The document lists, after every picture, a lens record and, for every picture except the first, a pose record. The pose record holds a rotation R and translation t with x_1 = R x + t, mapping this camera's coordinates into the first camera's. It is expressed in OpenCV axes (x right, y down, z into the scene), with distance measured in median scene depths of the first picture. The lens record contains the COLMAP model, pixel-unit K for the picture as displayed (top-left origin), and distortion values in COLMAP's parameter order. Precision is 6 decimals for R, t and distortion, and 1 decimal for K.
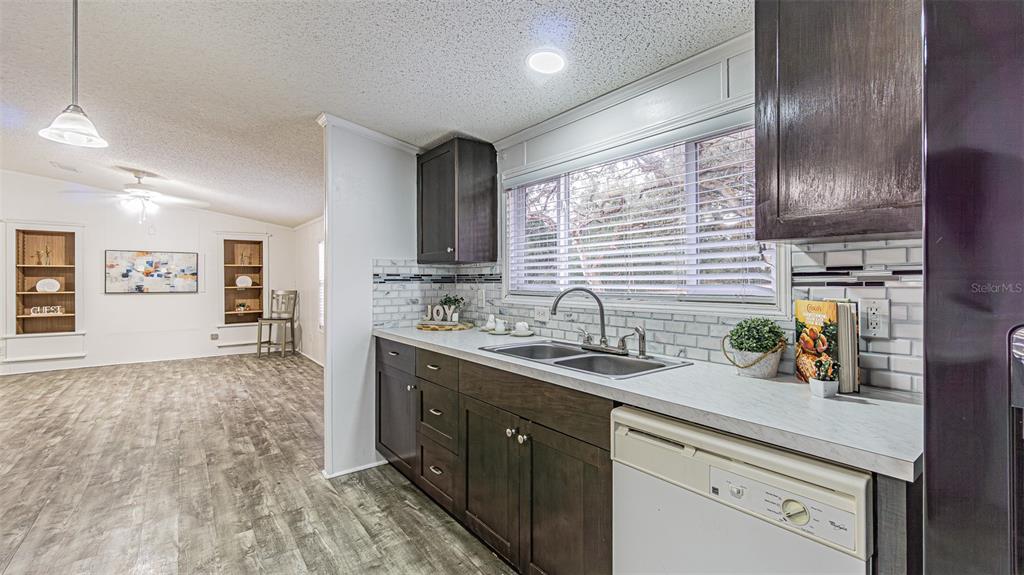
lens RADIAL K [[442.1, 0, 505.8], [0, 442.1, 282.0], [0, 0, 1]] dist [-0.001920, 0.000703]
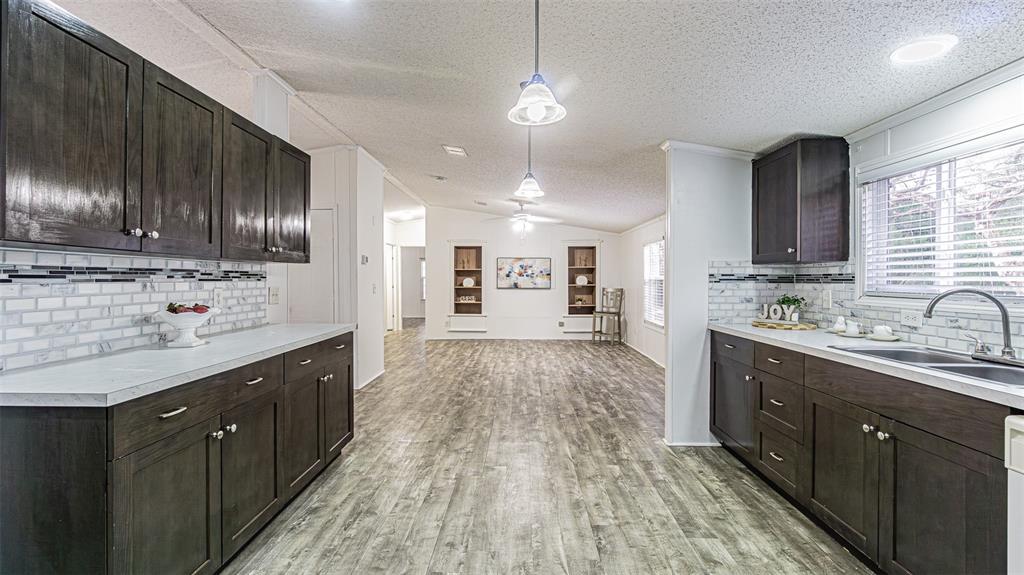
lens RADIAL K [[442.1, 0, 505.8], [0, 442.1, 282.0], [0, 0, 1]] dist [-0.001920, 0.000703]
pose [[0.785543, 0.007081, -0.618766, -0.010981], [-0.006142, 0.999974, 0.003646, 0.000514], [0.618776, 0.000937, 0.785567, -0.200389]]
